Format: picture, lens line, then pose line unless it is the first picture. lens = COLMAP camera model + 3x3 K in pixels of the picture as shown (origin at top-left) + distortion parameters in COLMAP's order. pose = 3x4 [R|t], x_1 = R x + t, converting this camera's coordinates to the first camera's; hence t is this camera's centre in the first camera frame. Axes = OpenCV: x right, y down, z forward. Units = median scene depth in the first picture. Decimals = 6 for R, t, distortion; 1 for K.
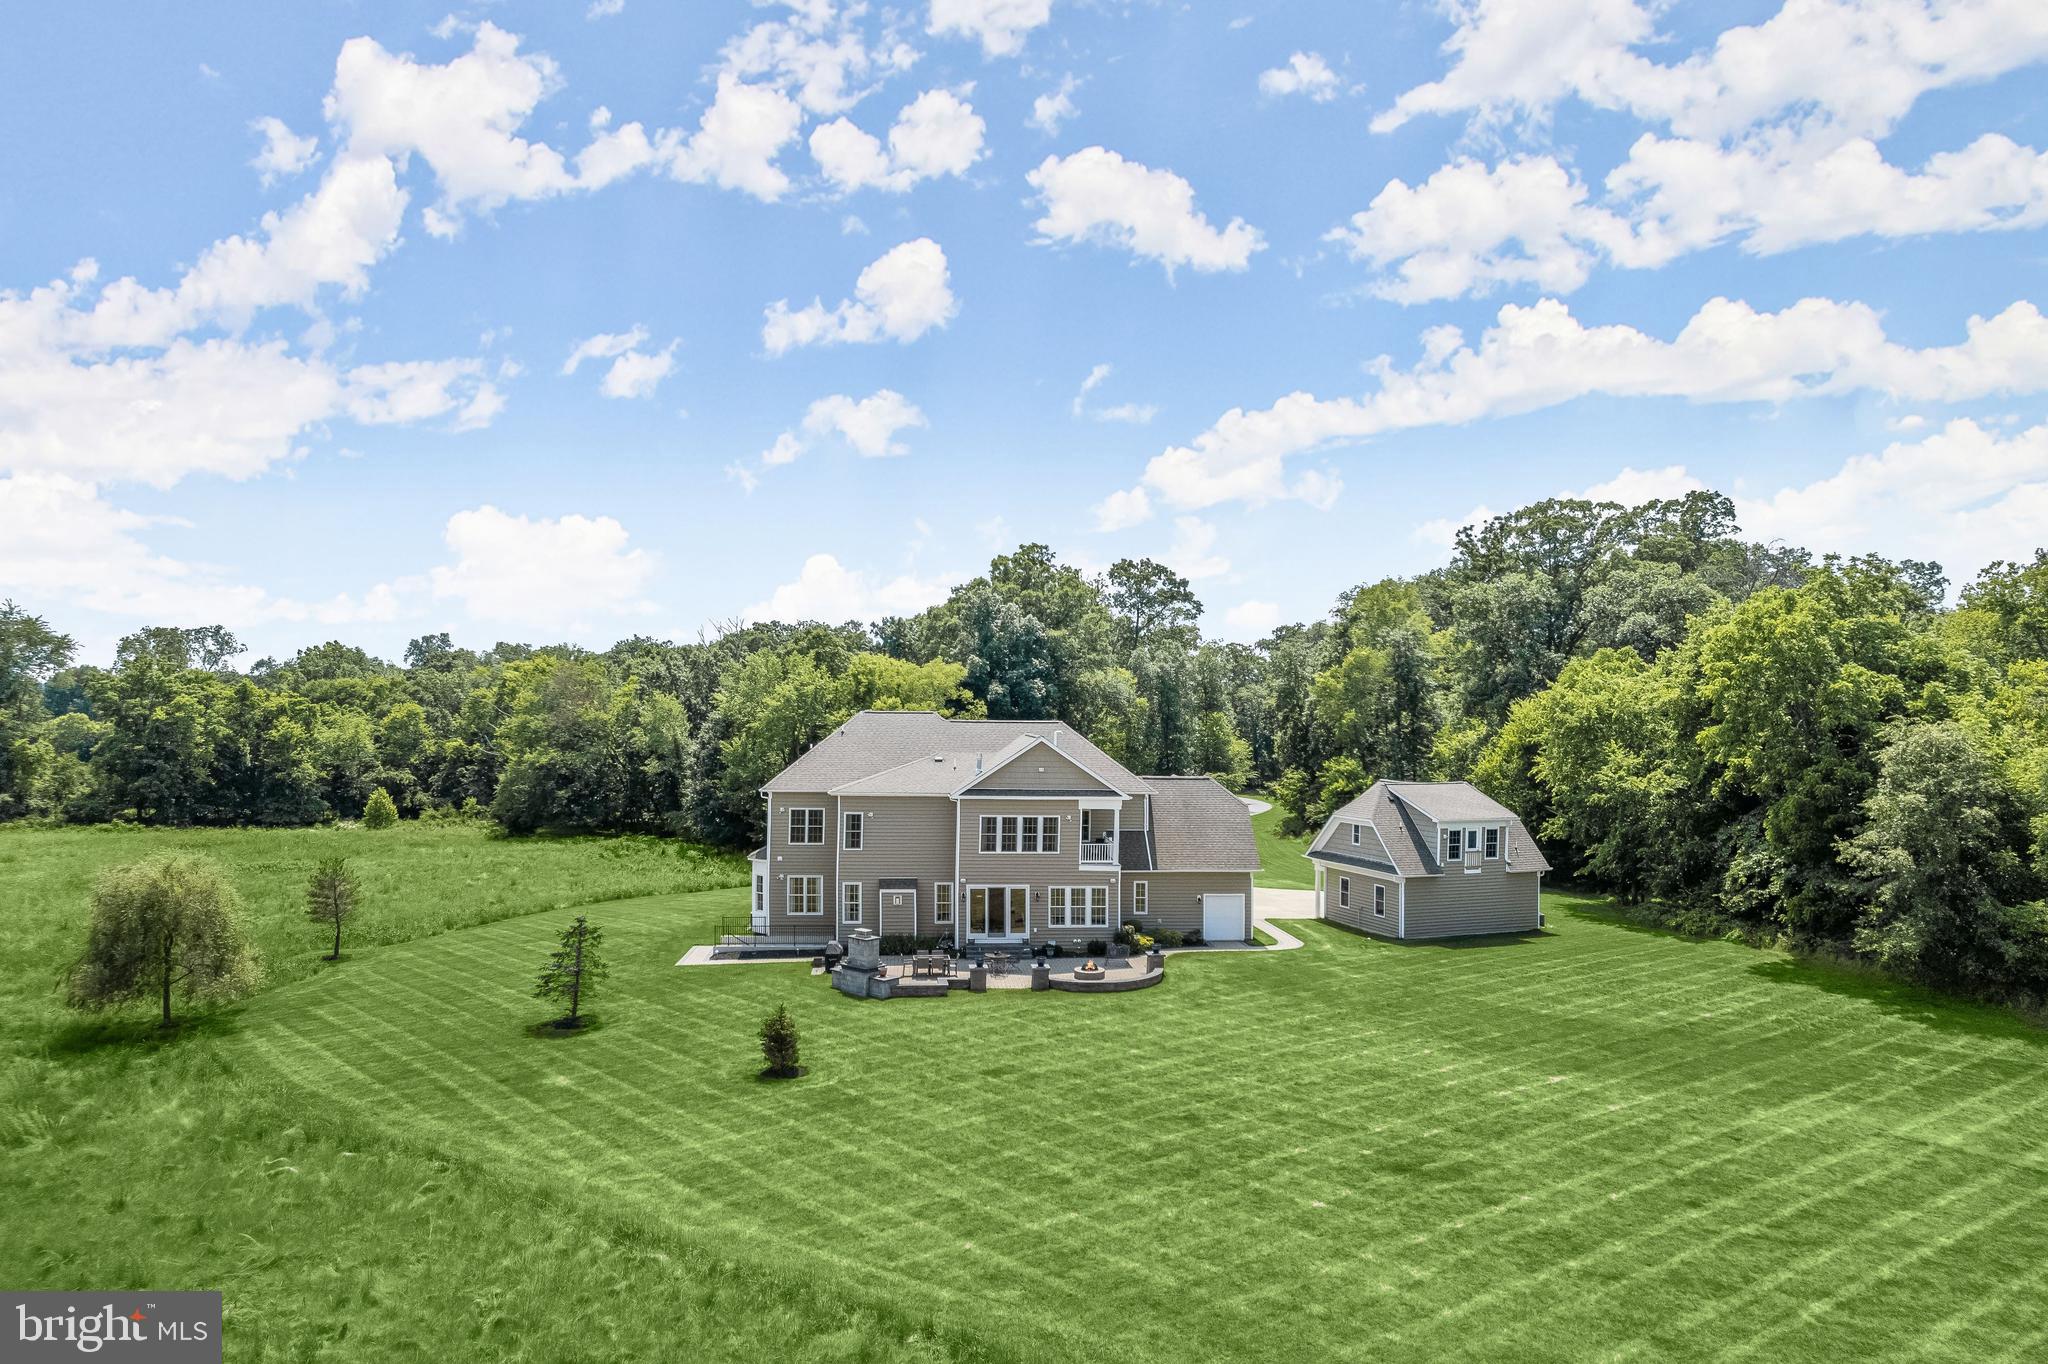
lens RADIAL K [[1309.2, 0, 1031.9], [0, 1309.2, 694.7], [0, 0, 1]] dist [-0.080841, 0.071968]
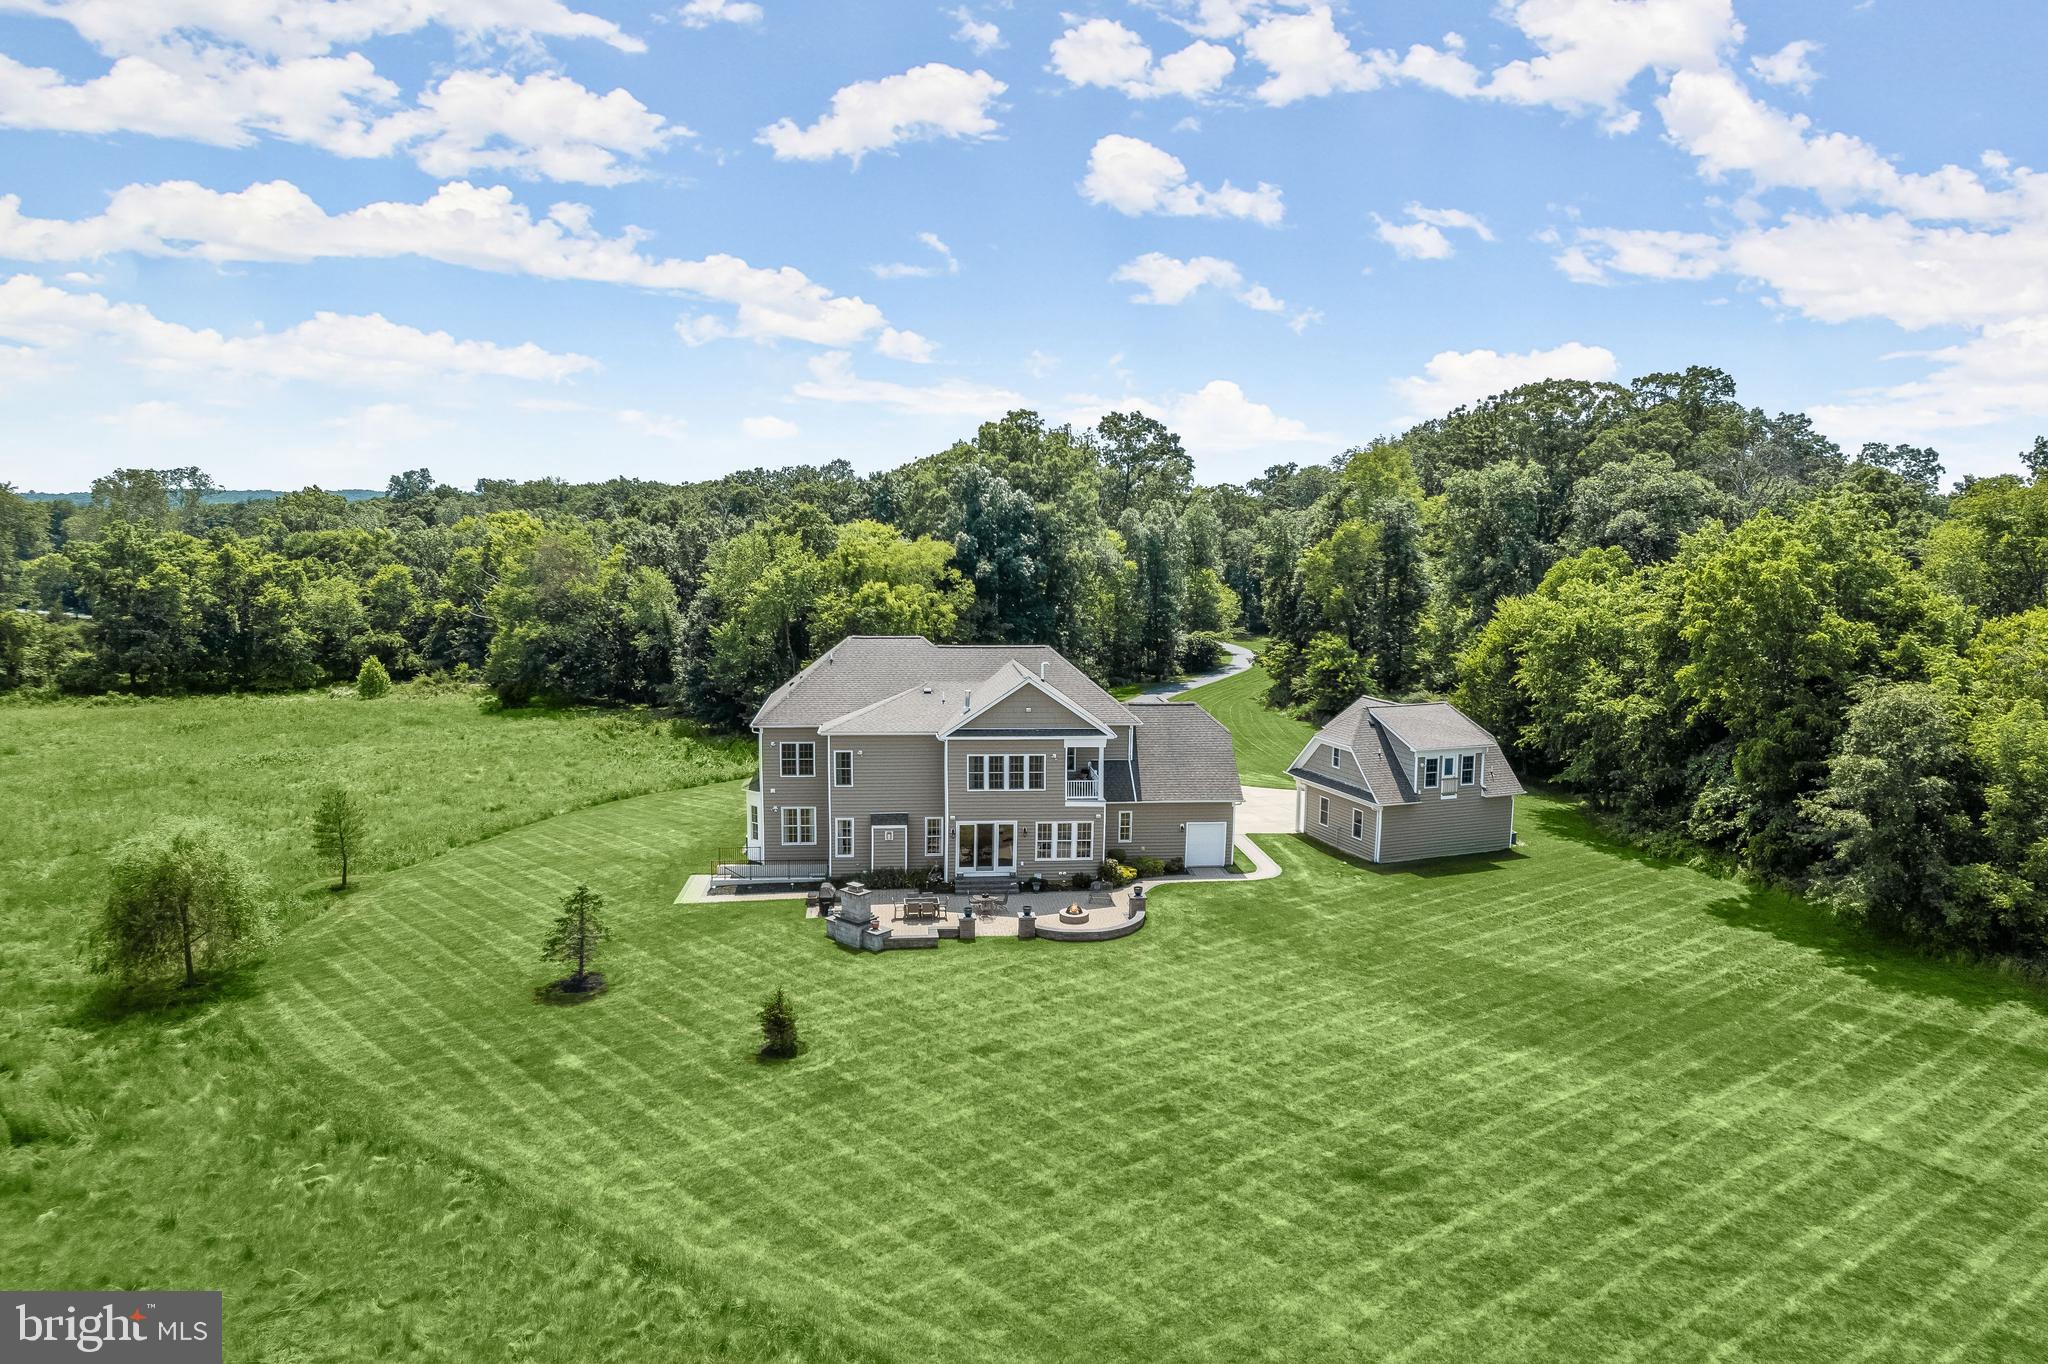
lens RADIAL K [[1309.2, 0, 1031.9], [0, 1309.2, 694.7], [0, 0, 1]] dist [-0.080841, 0.071968]
pose [[0.999971, -0.000980, 0.007509, 0.003176], [-0.000133, 0.989164, 0.146812, -0.134169], [-0.007571, -0.146809, 0.989136, -0.004244]]
